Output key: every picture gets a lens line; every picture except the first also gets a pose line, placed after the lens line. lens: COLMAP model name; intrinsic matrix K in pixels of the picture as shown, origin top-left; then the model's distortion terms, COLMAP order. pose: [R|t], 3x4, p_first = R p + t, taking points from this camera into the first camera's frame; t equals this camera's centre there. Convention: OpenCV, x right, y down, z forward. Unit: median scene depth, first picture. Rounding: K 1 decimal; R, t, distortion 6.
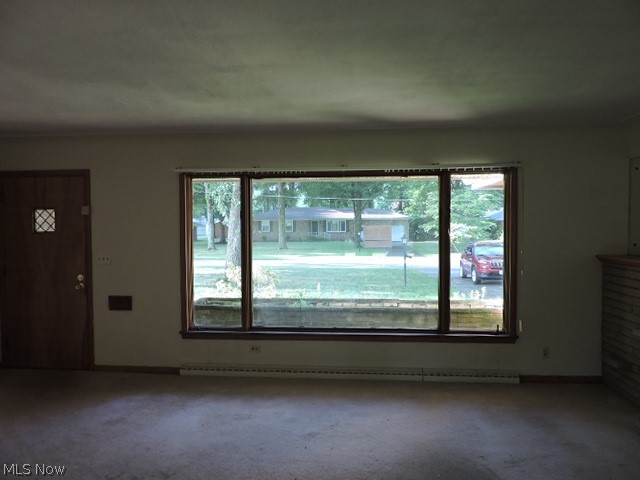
lens RADIAL K [[460.4, 0, 324.5], [0, 460.4, 241.1], [0, 0, 1]] dist [-0.021645, 0.002614]
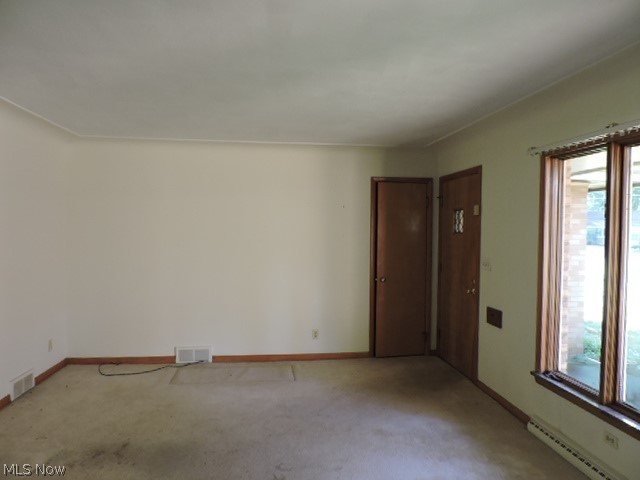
lens RADIAL K [[460.4, 0, 321.7], [0, 460.4, 240.4], [0, 0, 1]] dist [-0.021645, 0.002614]
pose [[0.201810, 0.034774, -0.978807, 0.328227], [-0.046030, 0.998602, 0.025987, -0.015843], [0.978342, 0.039810, 0.203129, 0.513222]]
